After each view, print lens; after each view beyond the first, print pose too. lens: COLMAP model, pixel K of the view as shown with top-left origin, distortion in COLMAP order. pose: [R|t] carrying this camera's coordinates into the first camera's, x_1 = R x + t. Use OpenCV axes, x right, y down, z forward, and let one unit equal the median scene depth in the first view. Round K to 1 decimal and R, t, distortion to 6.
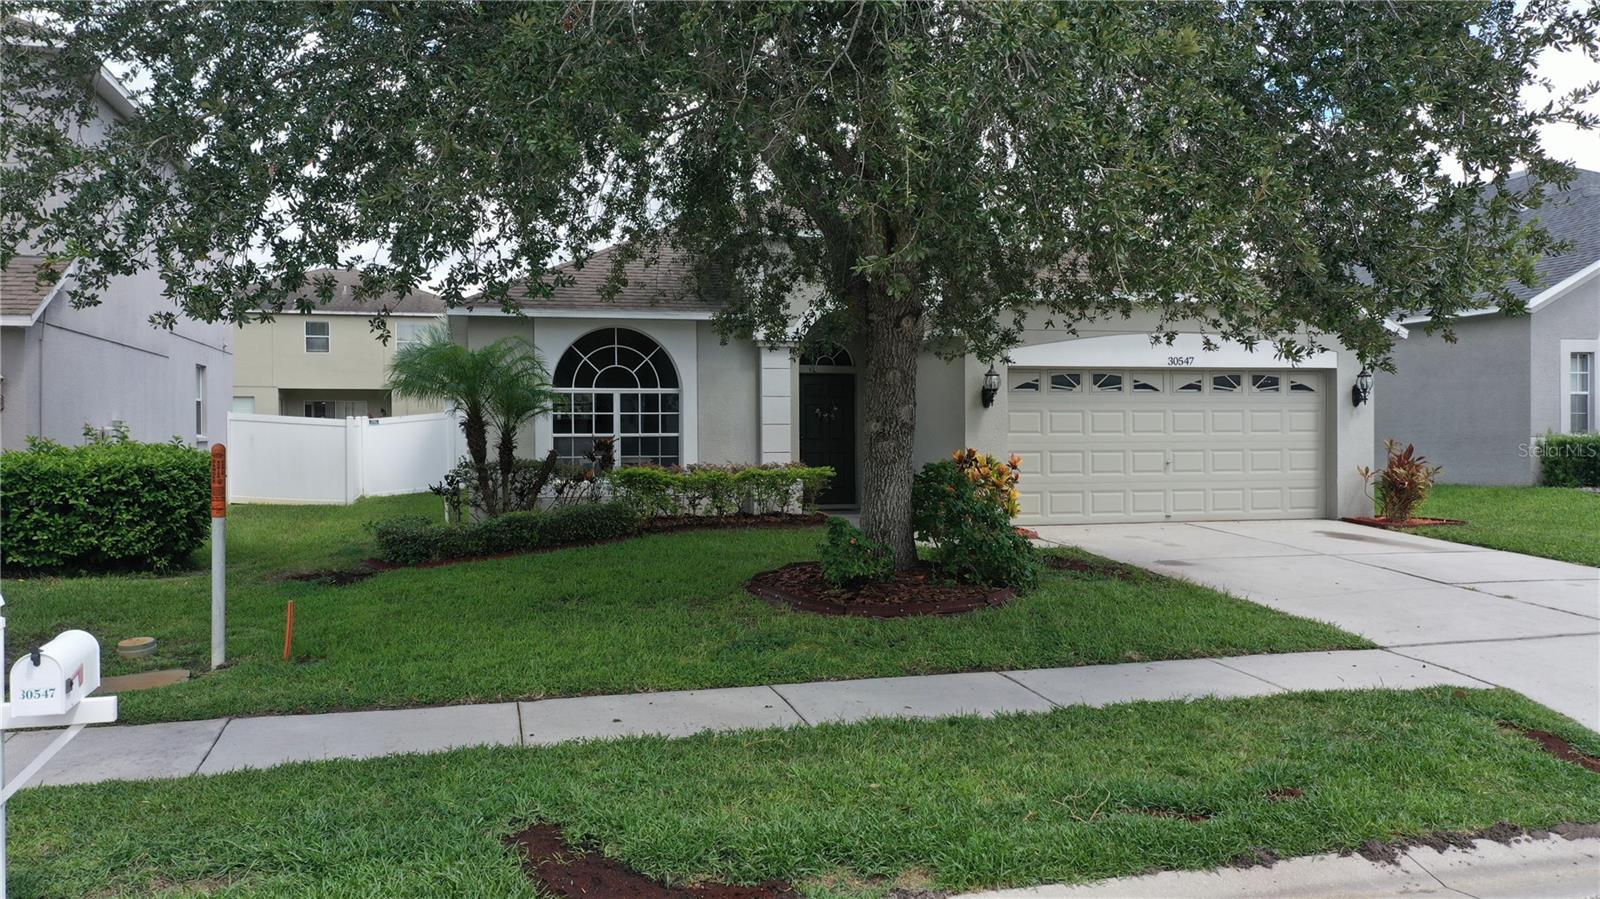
lens RADIAL K [[1291.4, 0, 793.4], [0, 1291.4, 448.4], [0, 0, 1]] dist [0.018938, 0.002286]
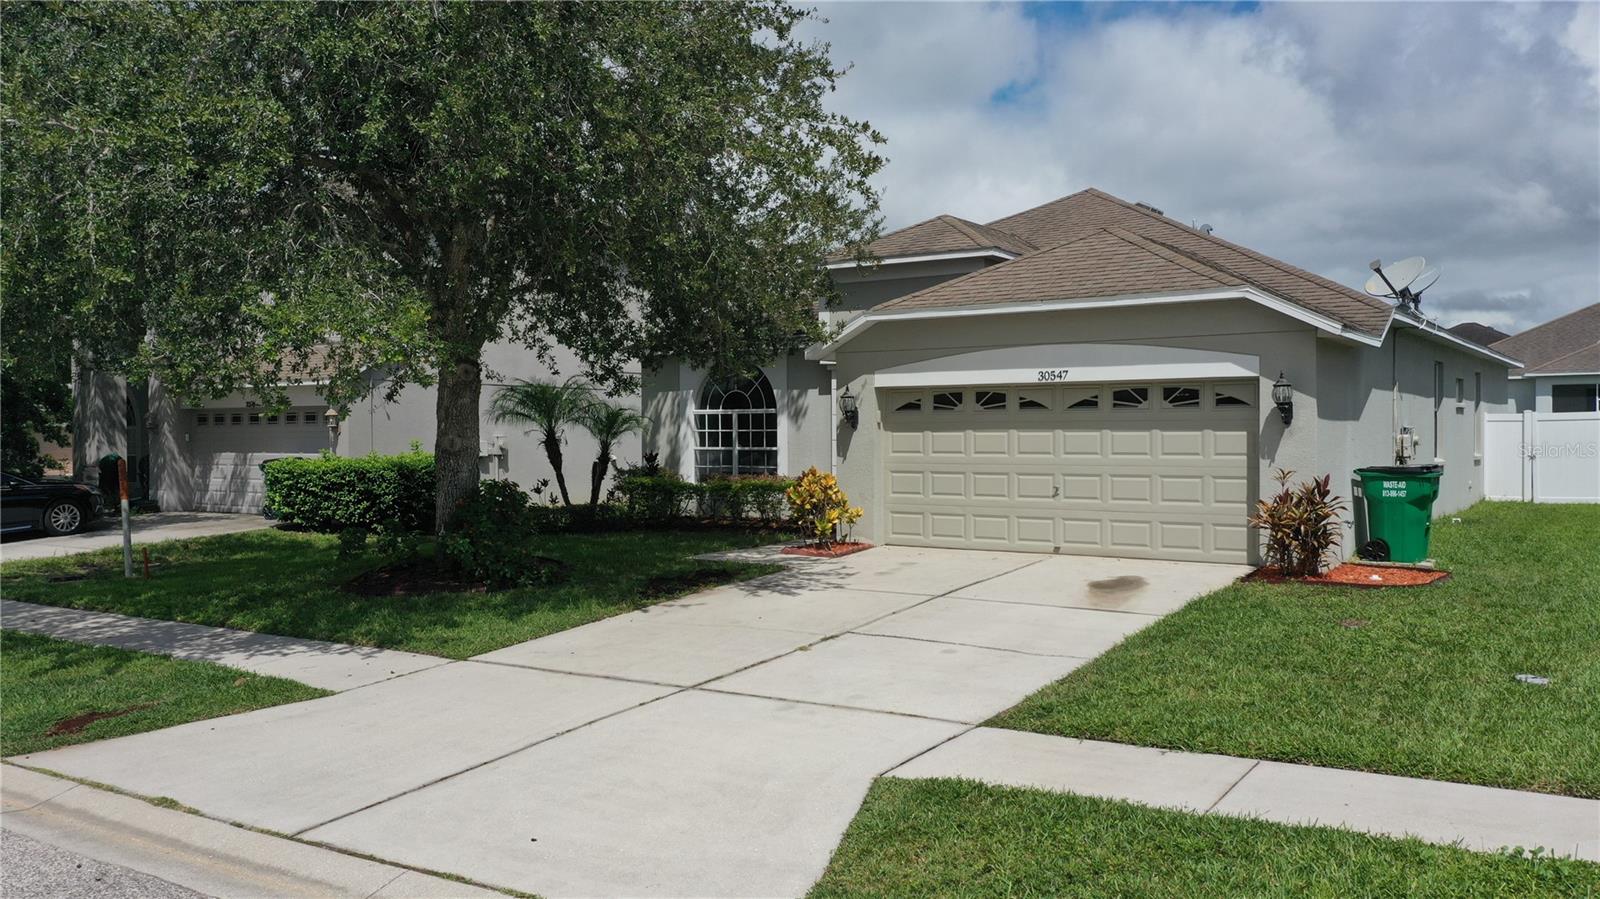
lens RADIAL K [[1291.4, 0, 803.8], [0, 1291.4, 449.2], [0, 0, 1]] dist [0.018938, 0.002286]
pose [[0.661667, 0.013053, -0.749684, 0.842907], [-0.006281, 0.999910, 0.011866, -0.025560], [0.749772, -0.003143, 0.661689, 0.270179]]
